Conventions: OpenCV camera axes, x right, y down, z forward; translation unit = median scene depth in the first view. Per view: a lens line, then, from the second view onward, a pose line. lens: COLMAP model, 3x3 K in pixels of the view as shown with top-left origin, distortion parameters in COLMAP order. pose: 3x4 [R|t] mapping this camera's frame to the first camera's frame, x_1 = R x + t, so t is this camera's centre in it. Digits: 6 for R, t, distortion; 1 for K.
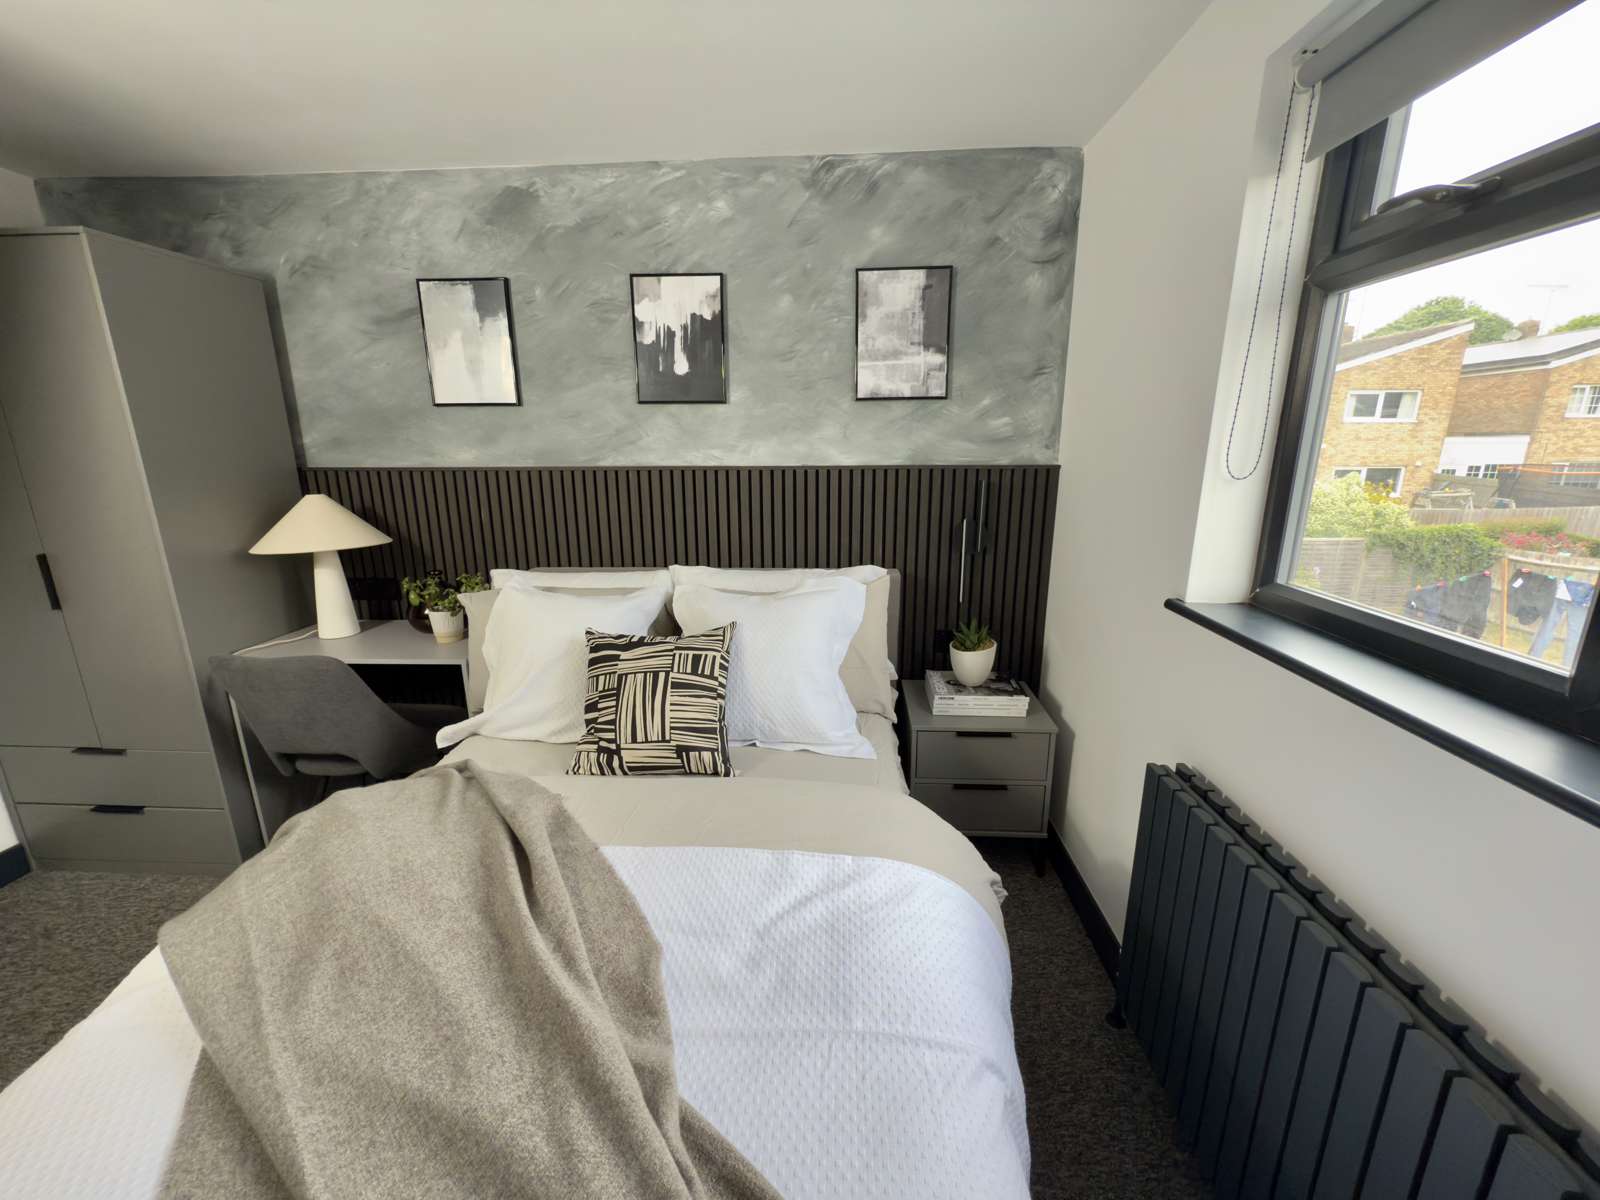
lens RADIAL K [[640.0, 0, 800.0], [0, 640.0, 600.0], [0, 0, 1]] dist [0.000923, 0.000110]
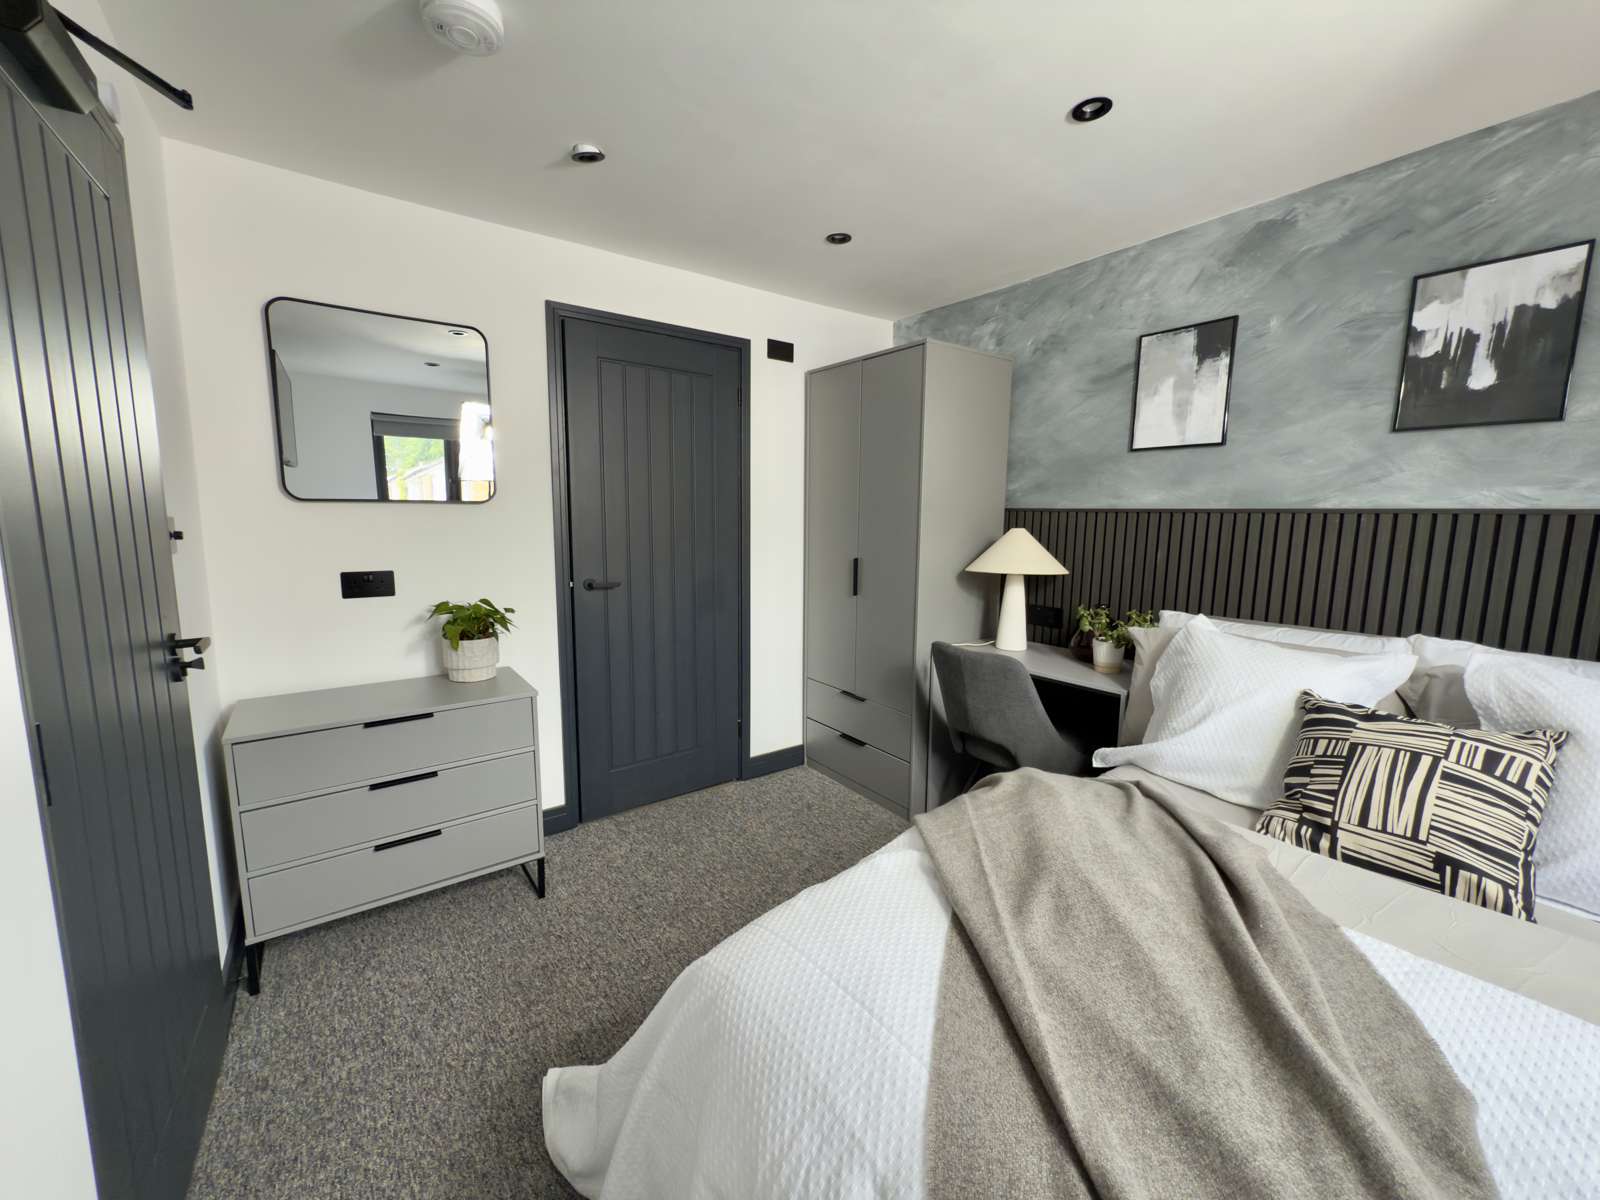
lens RADIAL K [[640.0, 0, 800.0], [0, 640.0, 600.0], [0, 0, 1]] dist [0.000923, 0.000110]
pose [[0.630724, 0.117442, -0.767069, -0.084445], [-0.199662, 0.979762, -0.014166, 0.064318], [0.749882, 0.162089, 0.641408, -0.047195]]
